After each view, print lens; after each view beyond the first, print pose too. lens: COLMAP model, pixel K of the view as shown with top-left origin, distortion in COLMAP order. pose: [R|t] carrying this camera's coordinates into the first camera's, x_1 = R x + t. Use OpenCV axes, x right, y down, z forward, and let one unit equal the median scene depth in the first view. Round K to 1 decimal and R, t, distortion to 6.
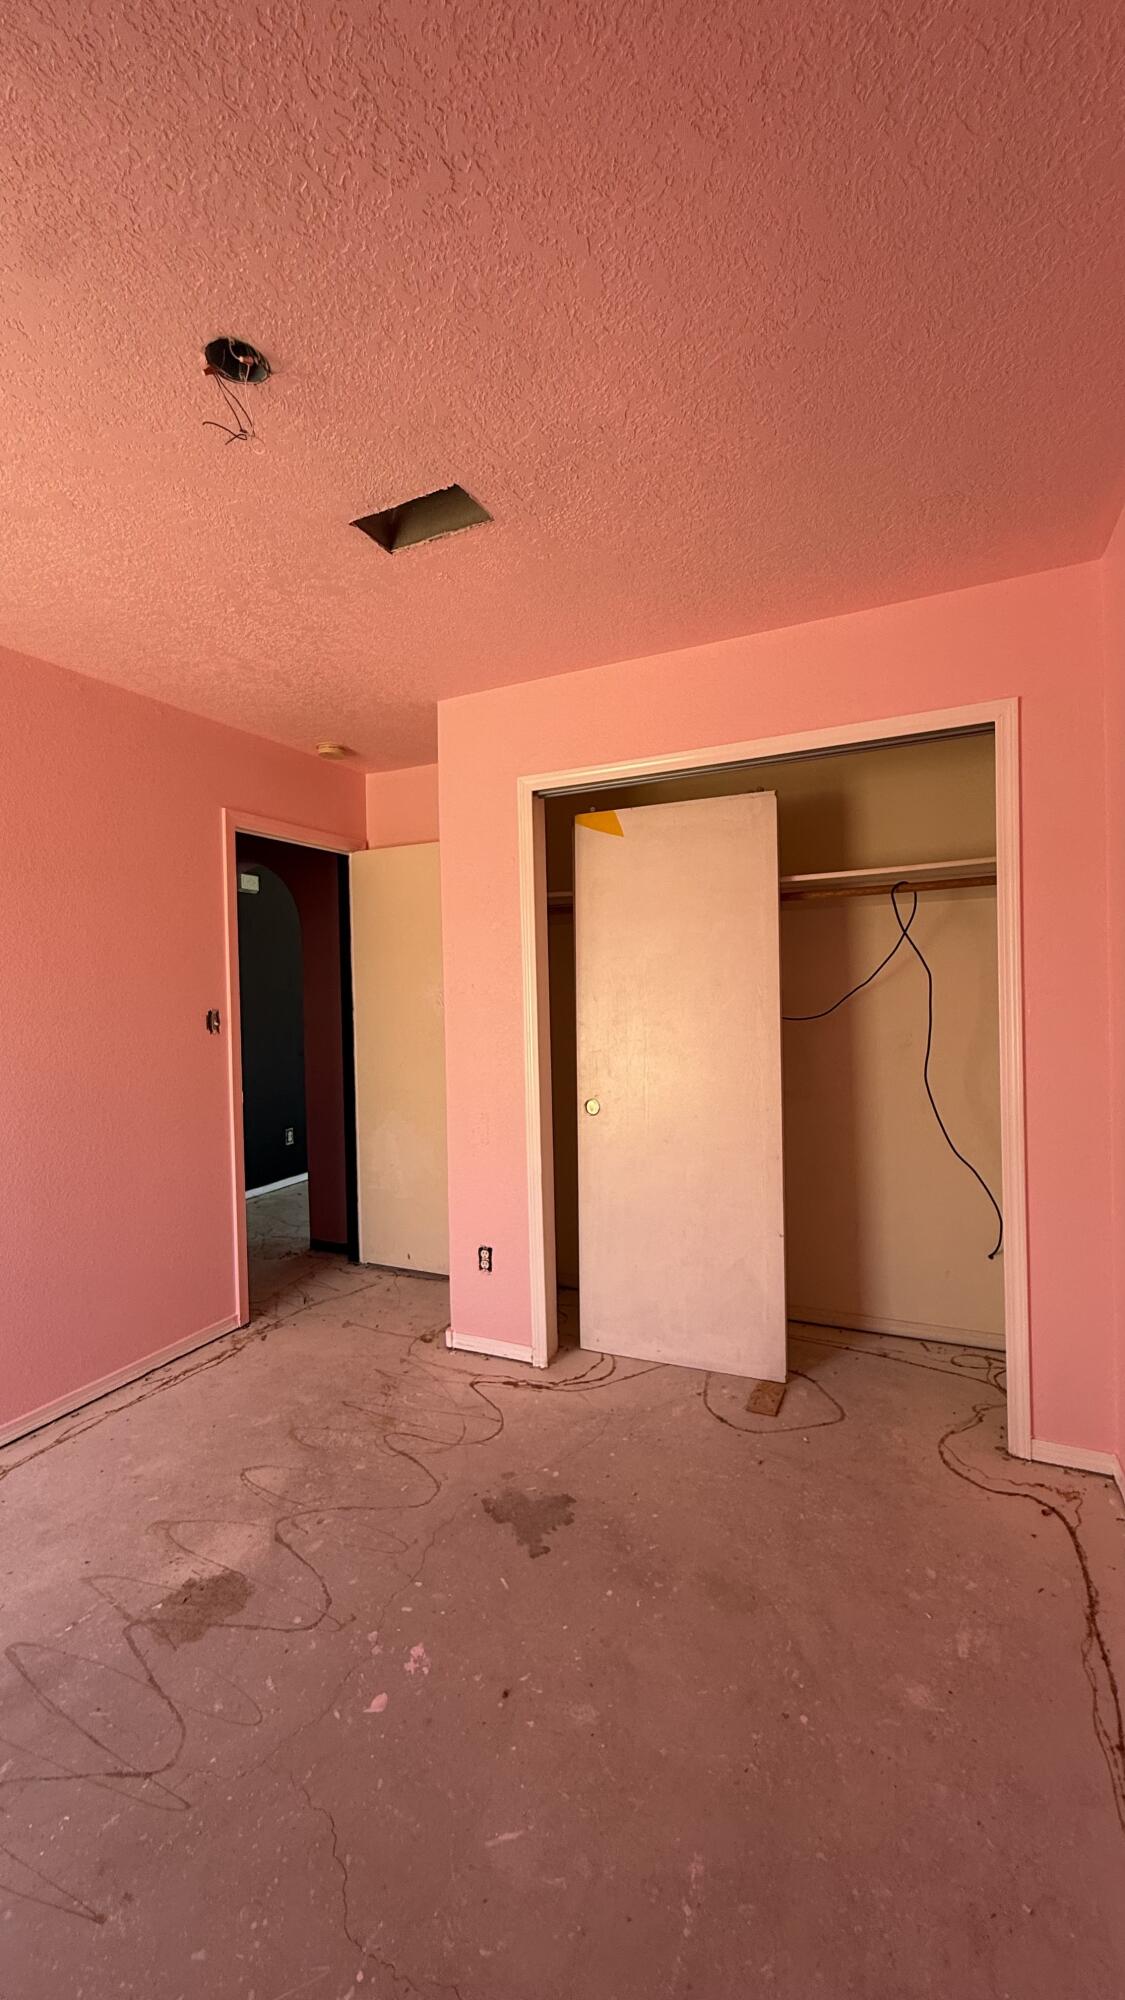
lens RADIAL K [[801.7, 0, 557.2], [0, 801.7, 1001.6], [0, 0, 1]] dist [-0.001928, -0.000165]
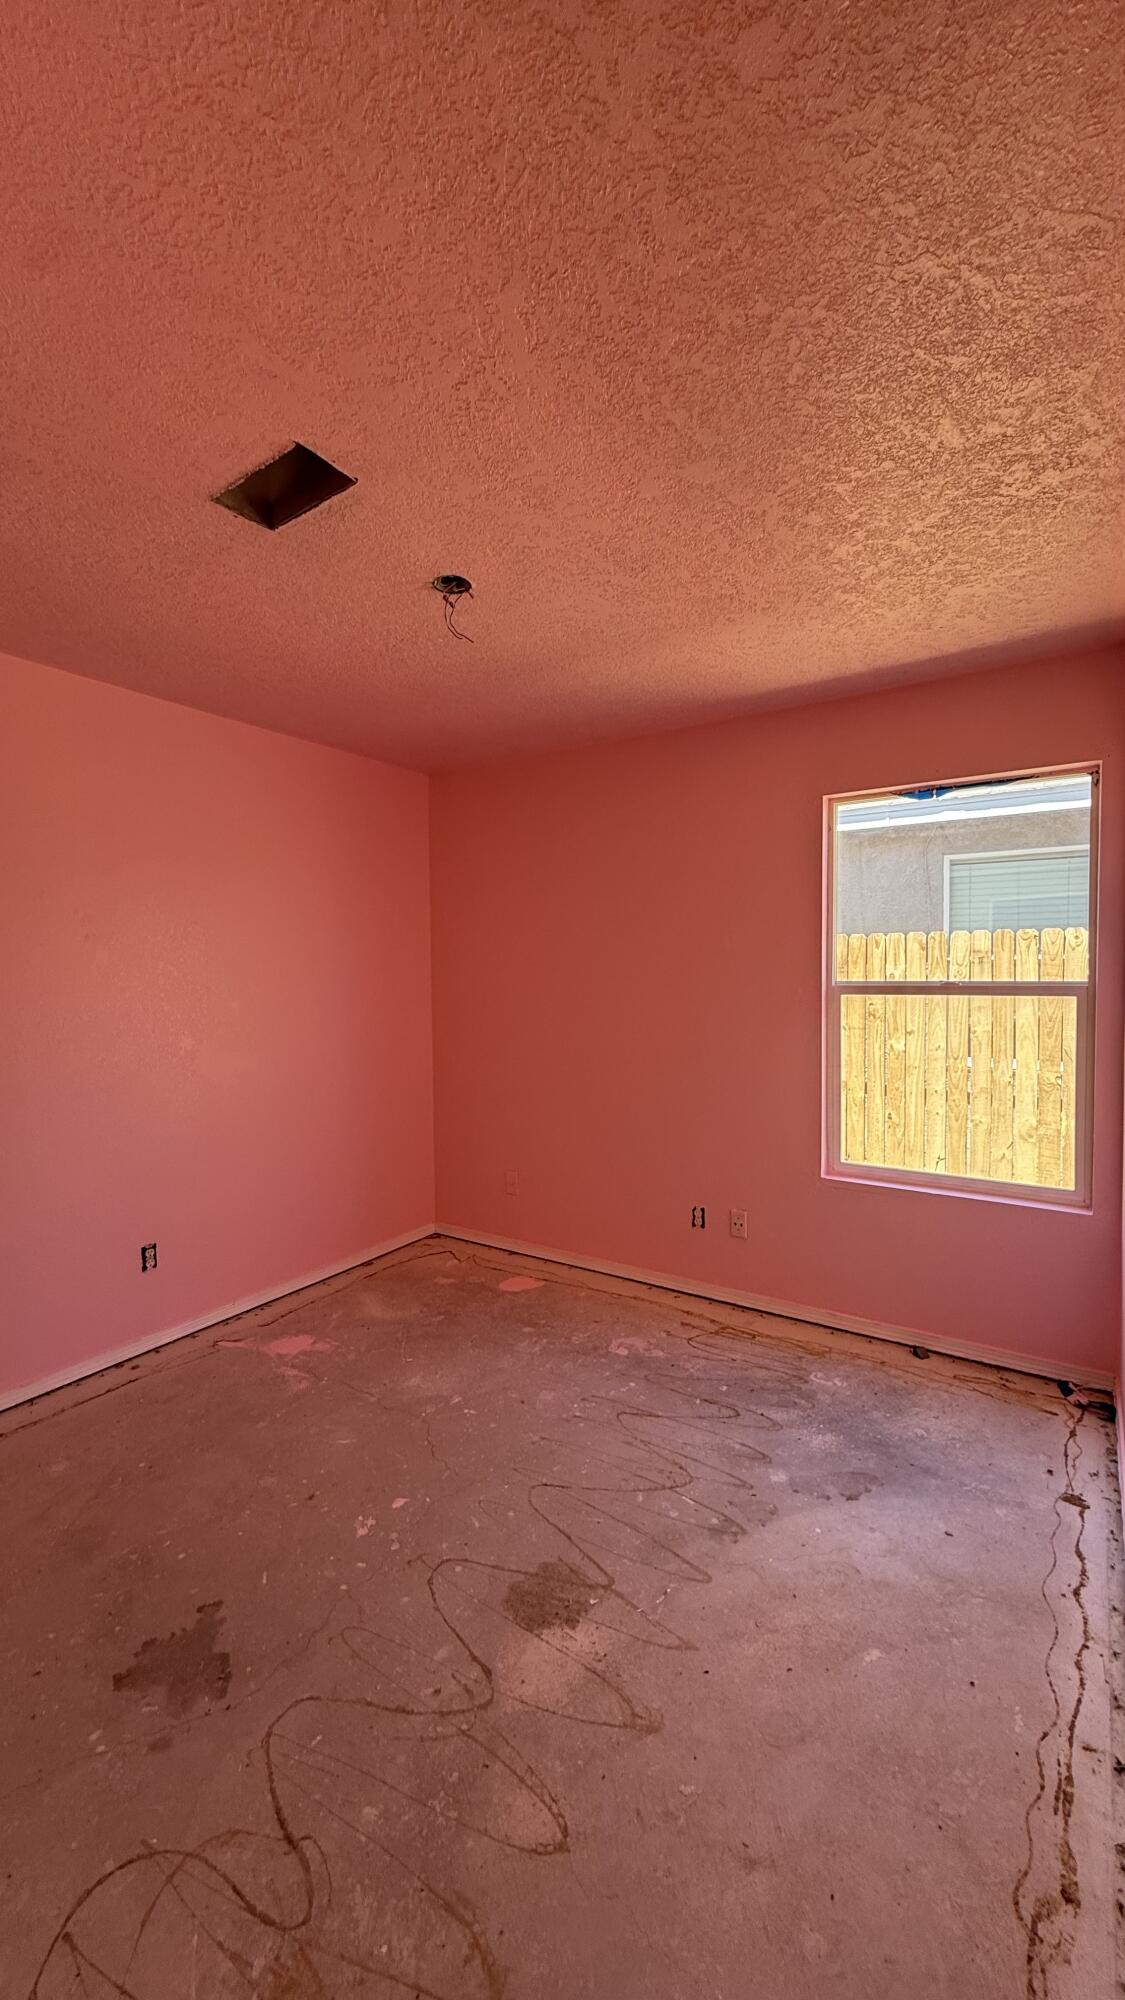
lens RADIAL K [[801.7, 0, 564.3], [0, 801.7, 1001.2], [0, 0, 1]] dist [-0.001928, -0.000165]
pose [[-0.989698, 0.026794, 0.140639, -0.583152], [0.034368, 0.998071, 0.051700, -0.051921], [-0.138982, 0.056001, -0.988710, 1.831829]]
